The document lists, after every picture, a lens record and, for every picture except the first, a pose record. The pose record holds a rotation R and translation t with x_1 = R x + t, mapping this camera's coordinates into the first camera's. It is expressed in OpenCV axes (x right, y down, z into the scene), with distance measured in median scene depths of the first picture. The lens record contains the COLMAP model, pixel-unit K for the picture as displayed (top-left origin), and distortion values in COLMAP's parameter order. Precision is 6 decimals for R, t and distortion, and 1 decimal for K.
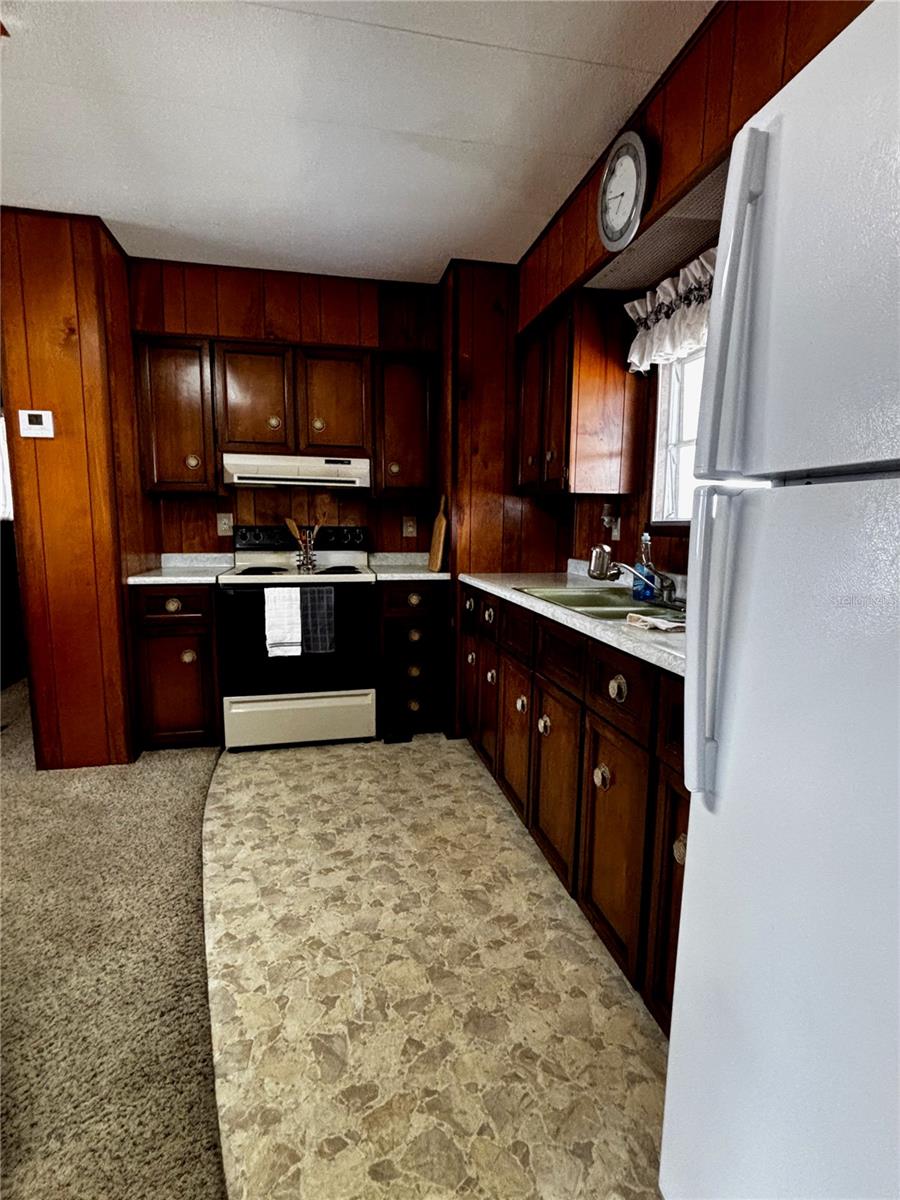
lens RADIAL K [[583.8, 0, 450.0], [0, 583.8, 600.0], [0, 0, 1]] dist [0.001135, -0.000010]
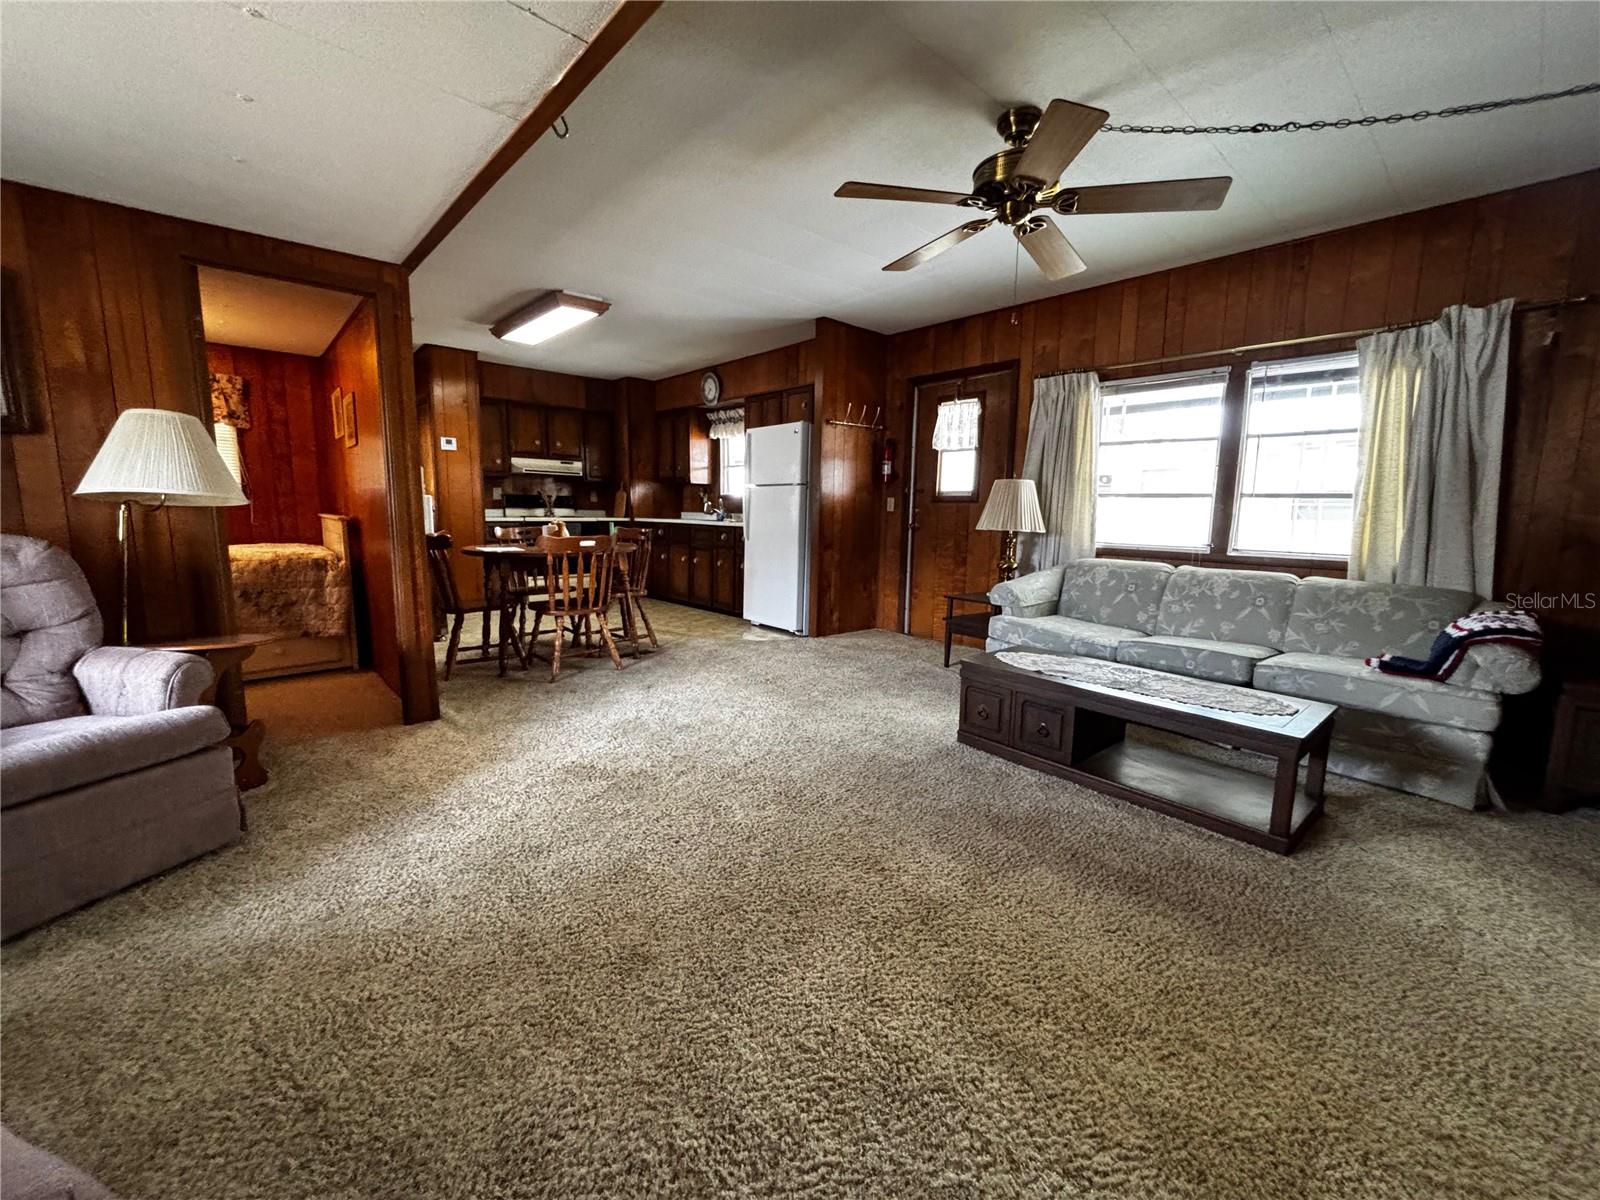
lens RADIAL K [[637.9, 0, 800.0], [0, 637.9, 600.0], [0, 0, 1]] dist [0.000440, 0.000142]
pose [[0.854553, -0.069322, 0.514717, -0.848050], [0.056930, 0.997583, 0.039836, 0.241962], [-0.516234, -0.004739, 0.856434, -1.632008]]
